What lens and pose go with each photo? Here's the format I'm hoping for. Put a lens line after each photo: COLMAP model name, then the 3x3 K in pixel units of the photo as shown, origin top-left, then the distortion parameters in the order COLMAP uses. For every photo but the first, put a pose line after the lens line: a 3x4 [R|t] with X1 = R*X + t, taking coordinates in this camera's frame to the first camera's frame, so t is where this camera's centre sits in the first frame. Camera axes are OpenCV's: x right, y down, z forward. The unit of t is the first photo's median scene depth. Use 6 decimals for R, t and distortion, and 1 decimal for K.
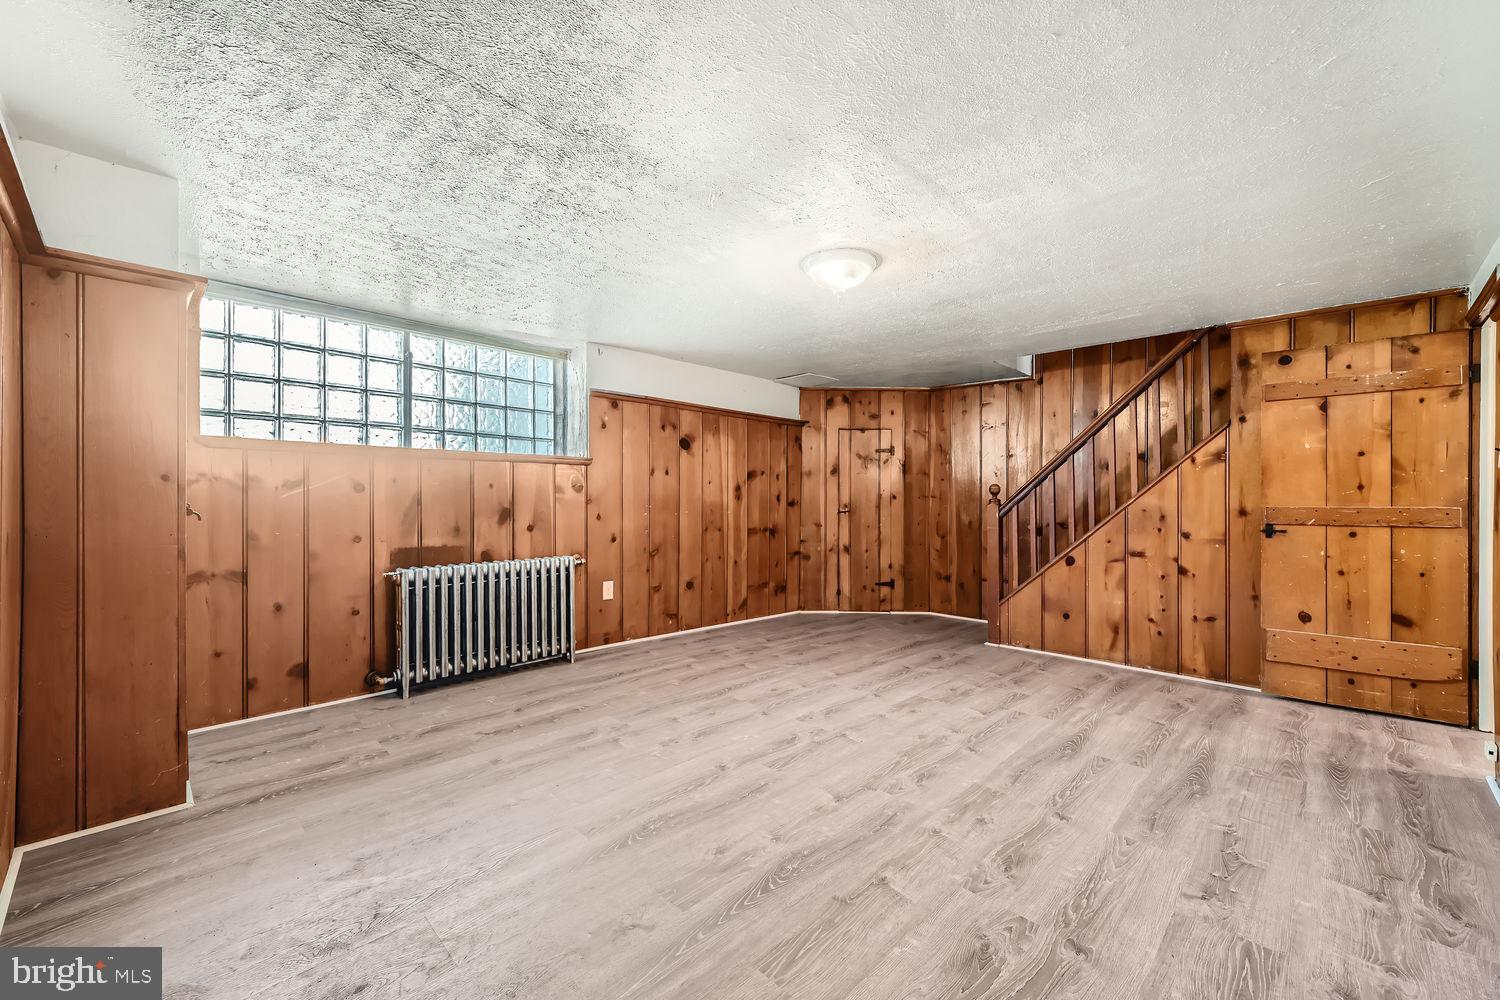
lens RADIAL K [[595.4, 0, 750.0], [0, 595.4, 500.0], [0, 0, 1]] dist [0.000796, 0.000236]
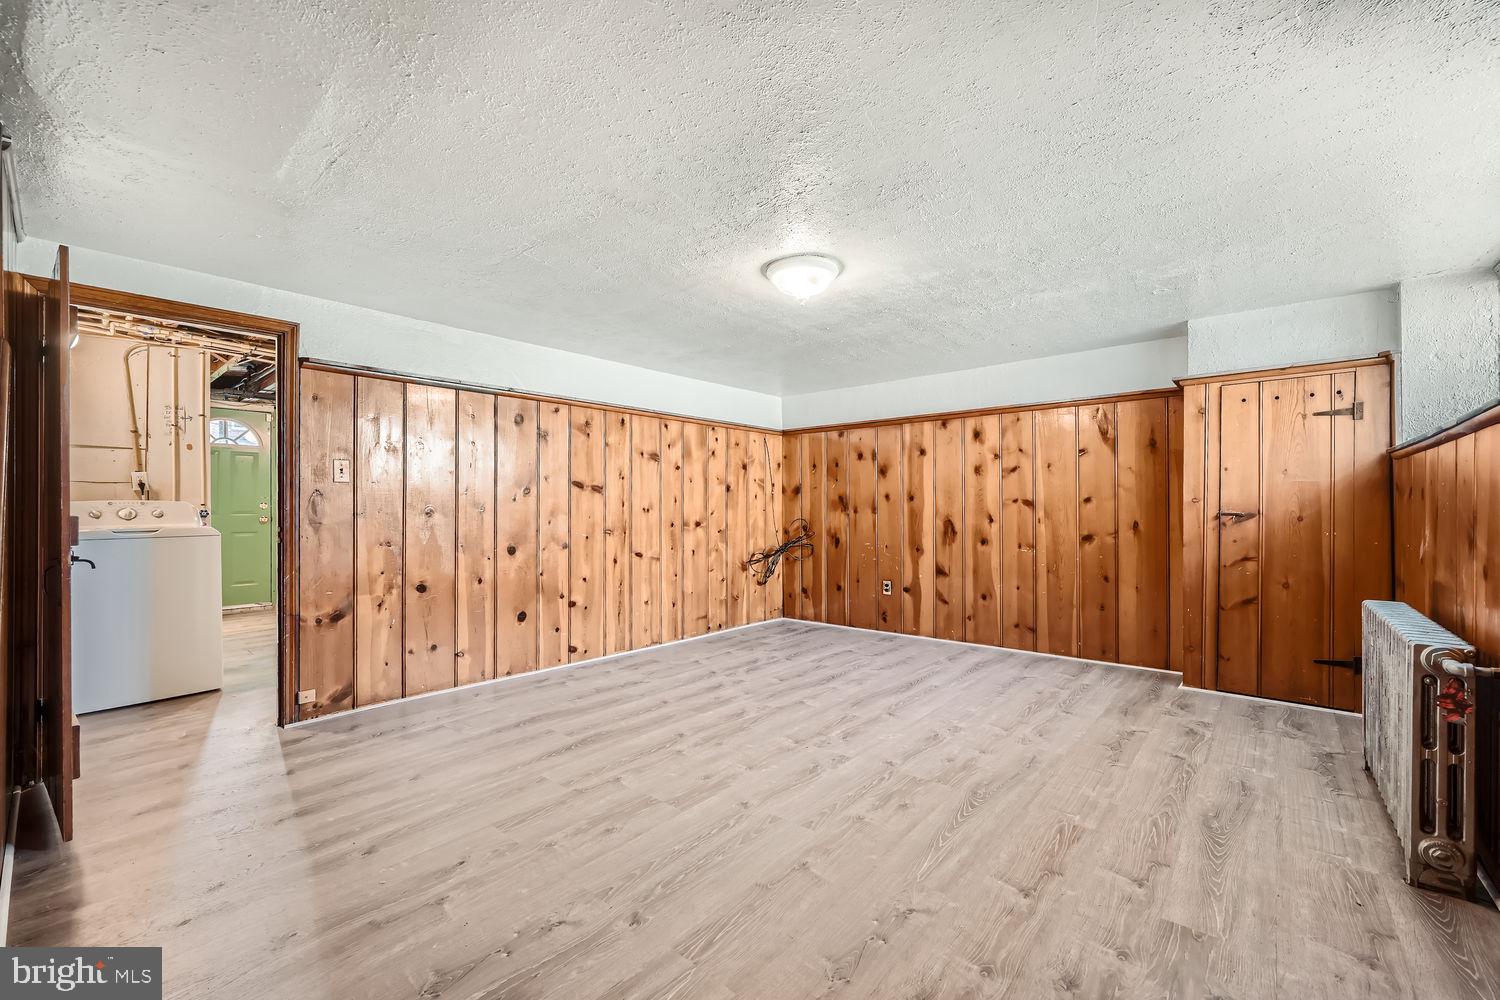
lens RADIAL K [[595.4, 0, 750.0], [0, 595.4, 500.0], [0, 0, 1]] dist [0.000796, 0.000236]
pose [[-0.997961, -0.004561, -0.063671, 0.302725], [-0.003881, 0.999934, -0.010803, -0.000970], [0.063716, -0.010534, -0.997912, 2.006722]]
